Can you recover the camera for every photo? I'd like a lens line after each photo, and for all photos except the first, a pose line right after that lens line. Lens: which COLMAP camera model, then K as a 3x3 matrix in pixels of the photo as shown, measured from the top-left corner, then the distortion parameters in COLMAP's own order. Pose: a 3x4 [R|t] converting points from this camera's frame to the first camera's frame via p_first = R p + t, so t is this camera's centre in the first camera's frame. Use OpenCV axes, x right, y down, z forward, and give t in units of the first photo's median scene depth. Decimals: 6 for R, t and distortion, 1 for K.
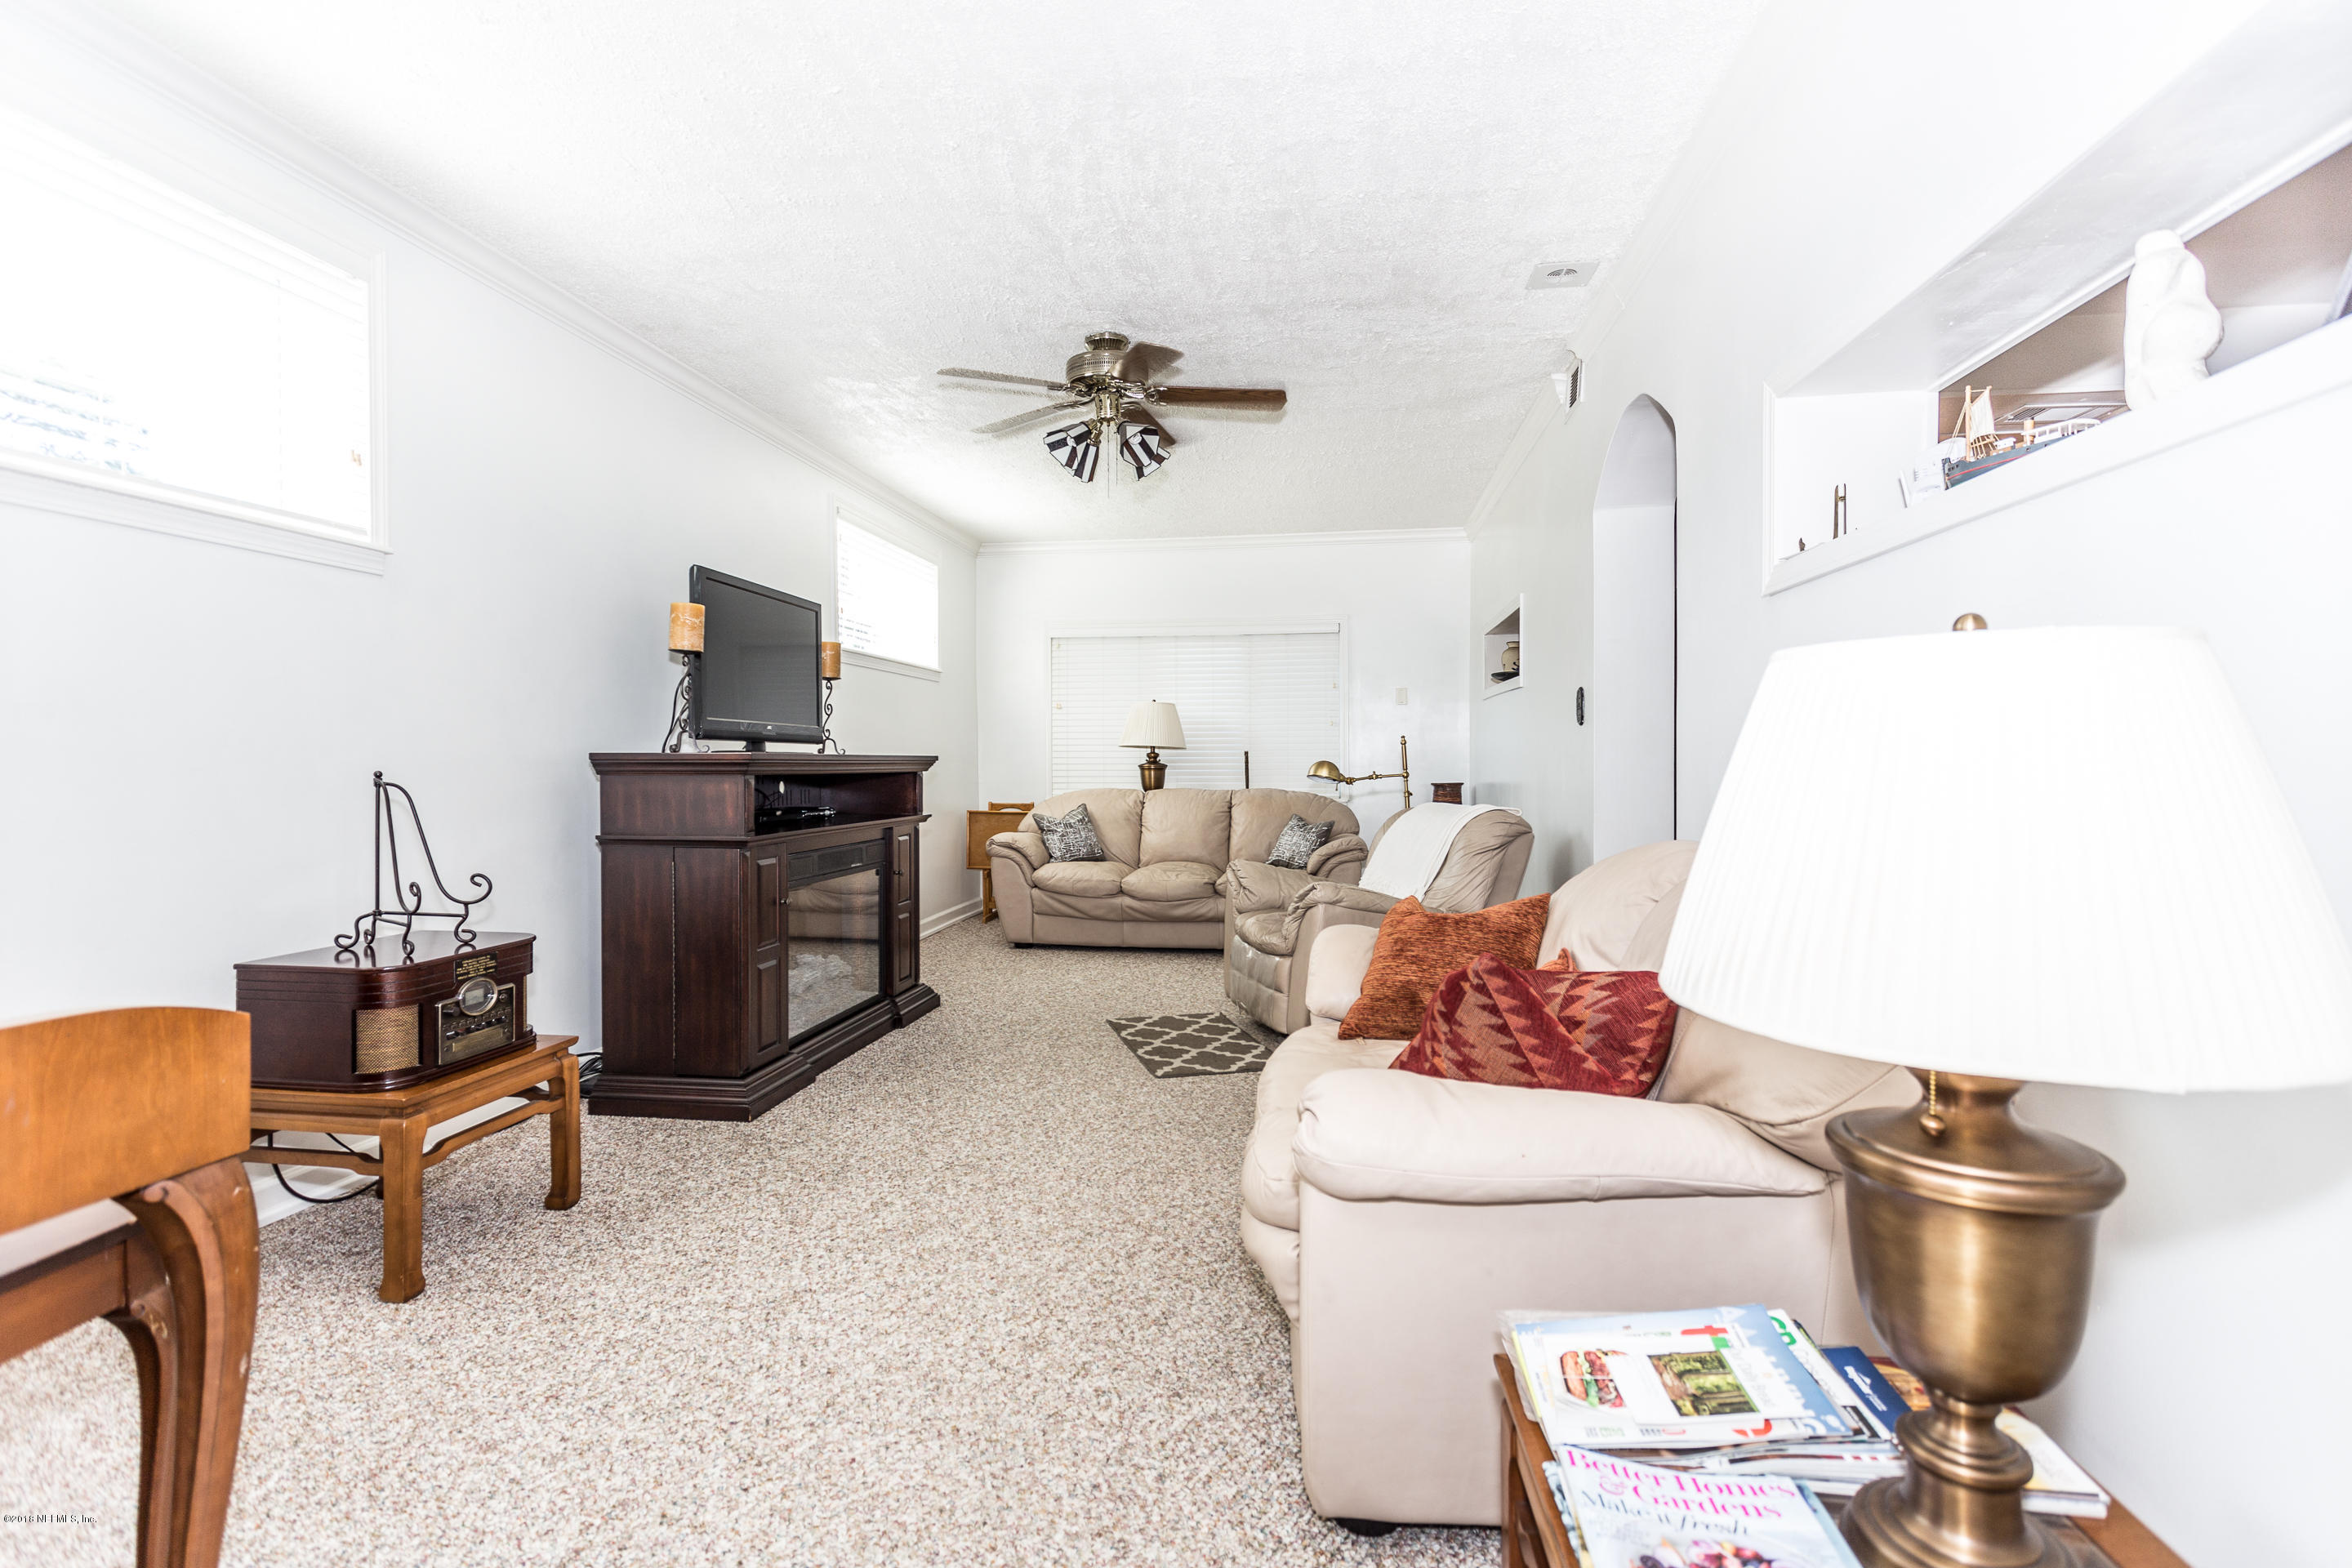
lens RADIAL K [[1131.6, 0, 1185.4], [0, 1131.6, 749.8], [0, 0, 1]] dist [-0.001620, -0.000442]
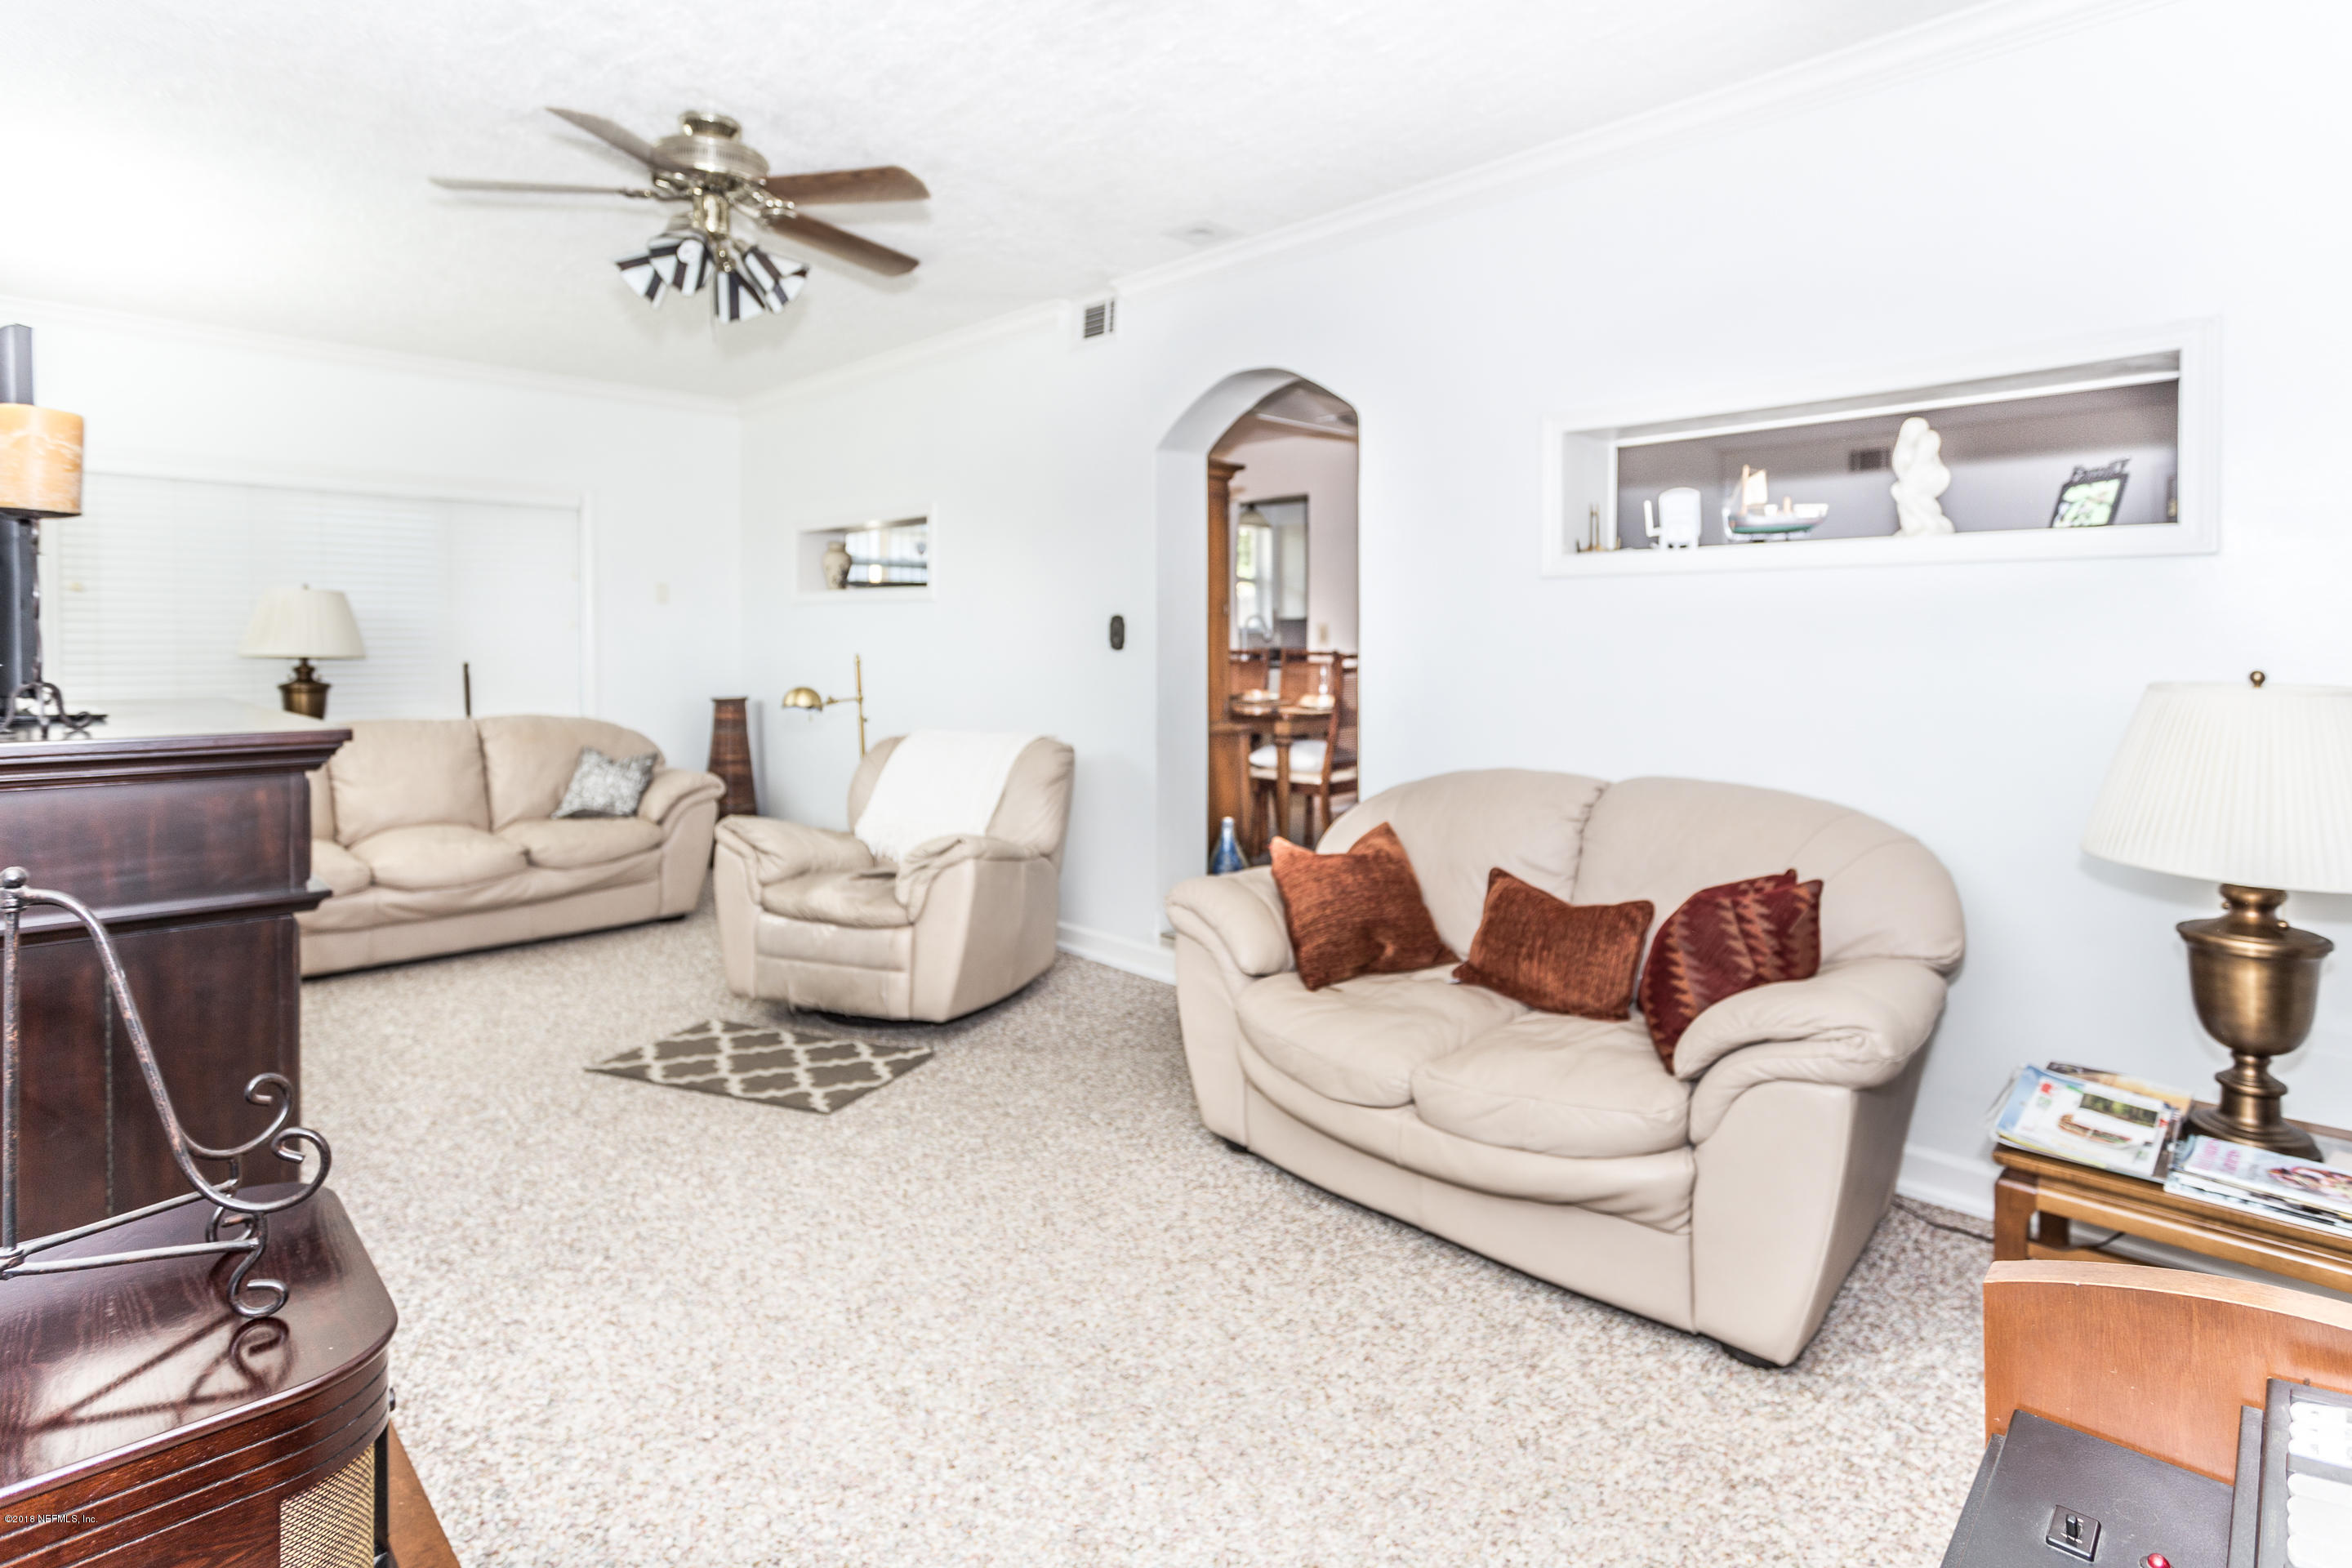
lens RADIAL K [[1199.4, 0, 1208.3], [0, 1199.4, 616.2], [0, 0, 1]] dist [-0.001324, 0.000099]
pose [[0.587507, 0.022169, 0.808915, -0.651053], [-0.011621, 0.999753, -0.018958, -0.044190], [-0.809136, 0.001737, 0.587619, 0.375501]]
